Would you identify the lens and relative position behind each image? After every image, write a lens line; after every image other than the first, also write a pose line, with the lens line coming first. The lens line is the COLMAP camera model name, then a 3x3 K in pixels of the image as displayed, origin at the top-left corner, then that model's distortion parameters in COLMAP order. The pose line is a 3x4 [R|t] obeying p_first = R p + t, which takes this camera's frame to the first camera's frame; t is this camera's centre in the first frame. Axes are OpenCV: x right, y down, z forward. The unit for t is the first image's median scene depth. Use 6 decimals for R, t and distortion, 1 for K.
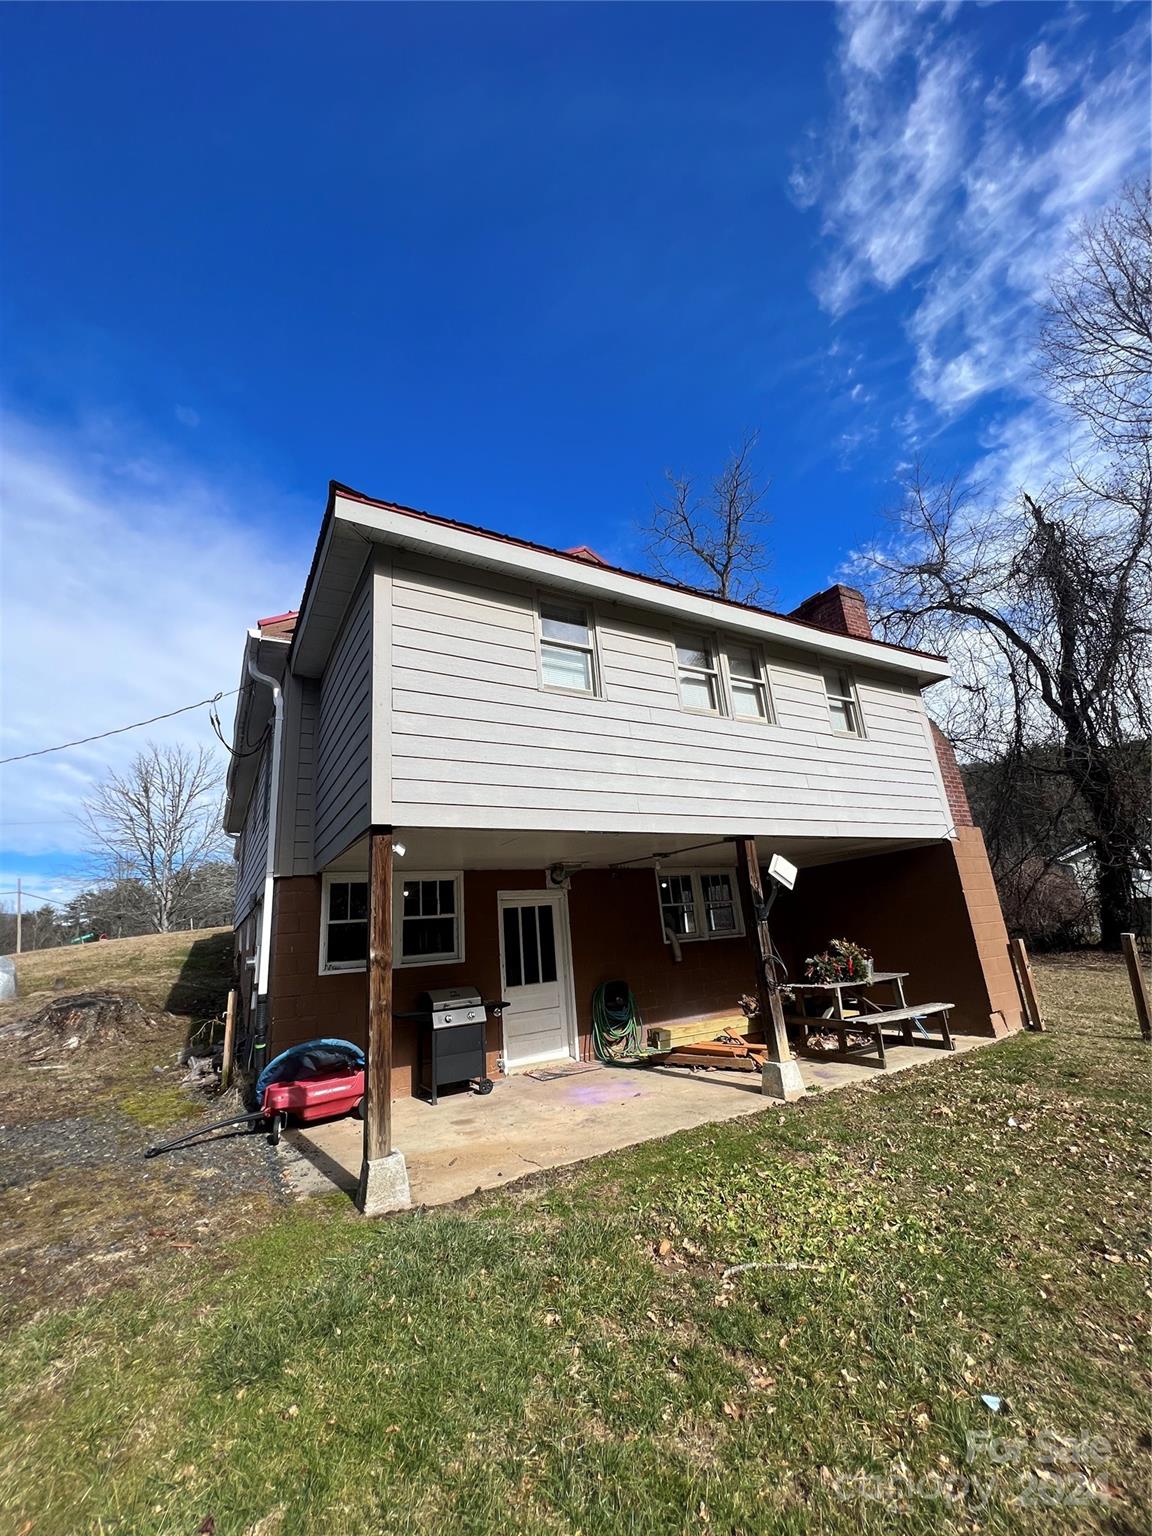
lens RADIAL K [[614.8, 0, 576.8], [0, 614.8, 766.0], [0, 0, 1]] dist [-0.004050, 0.001168]
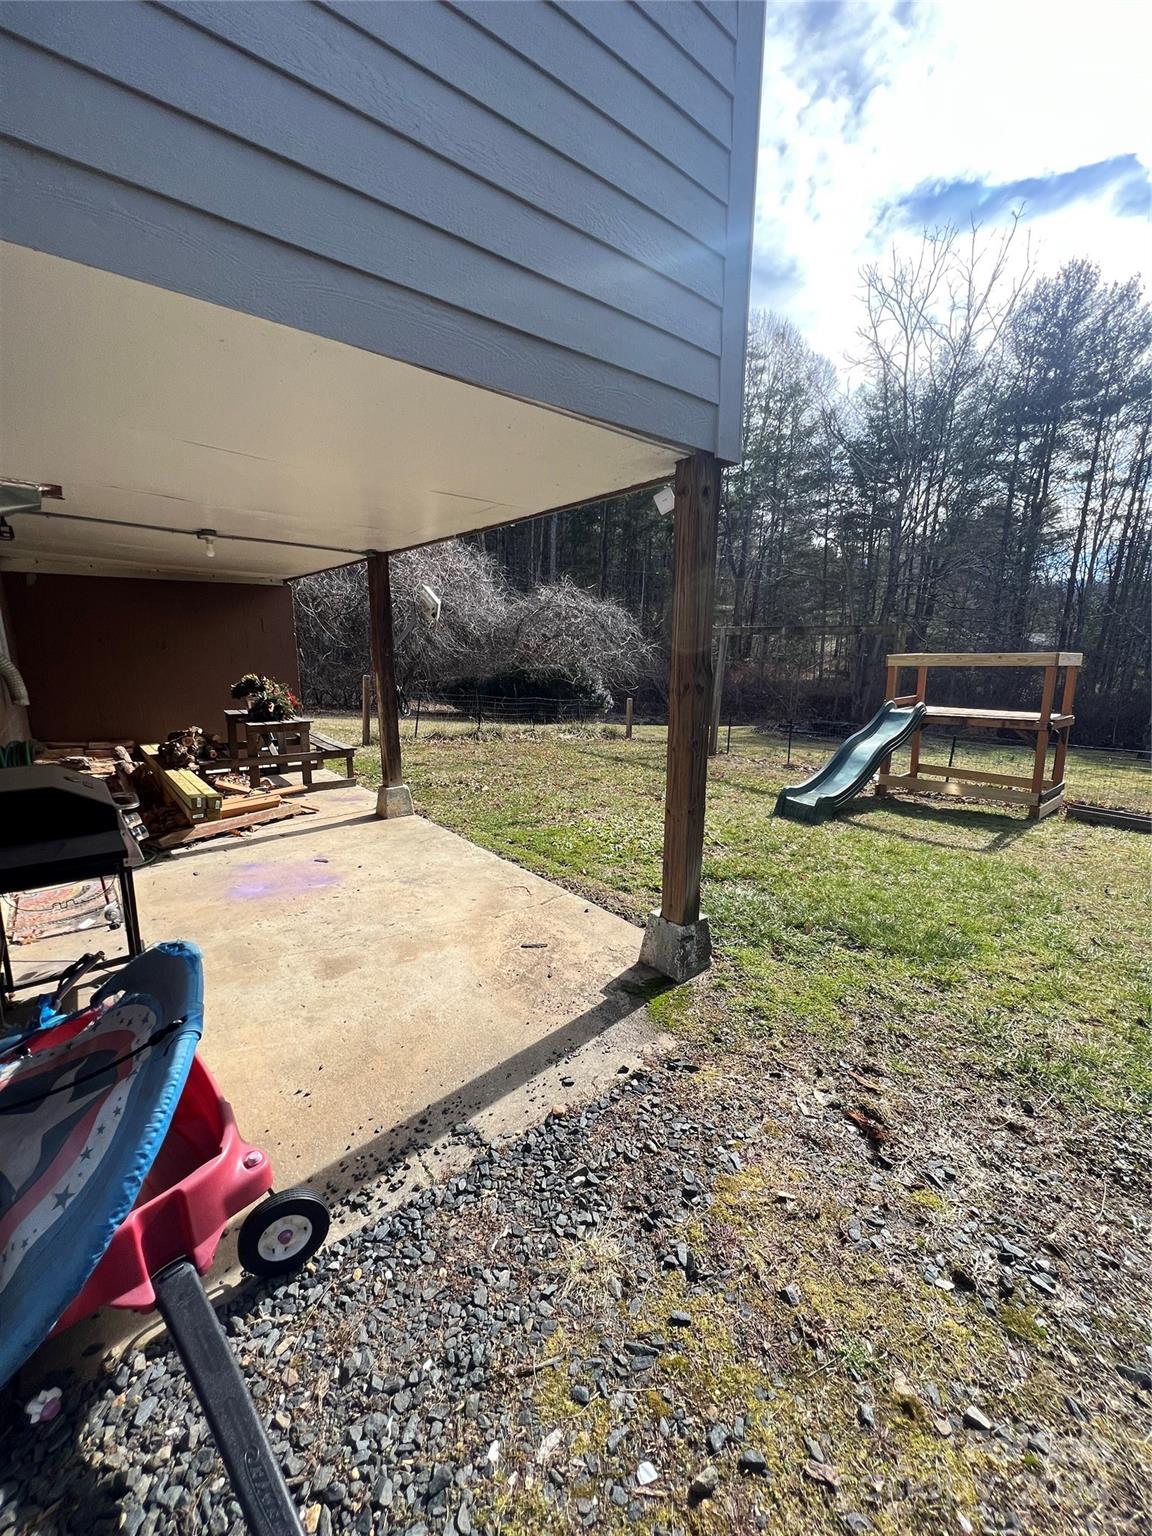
lens RADIAL K [[614.8, 0, 574.9], [0, 614.8, 766.7], [0, 0, 1]] dist [-0.004050, 0.001168]
pose [[-0.157393, -0.110273, 0.981360, -0.590474], [-0.258150, 0.963786, 0.066895, 0.252968], [-0.953198, -0.242809, -0.180160, 0.749618]]
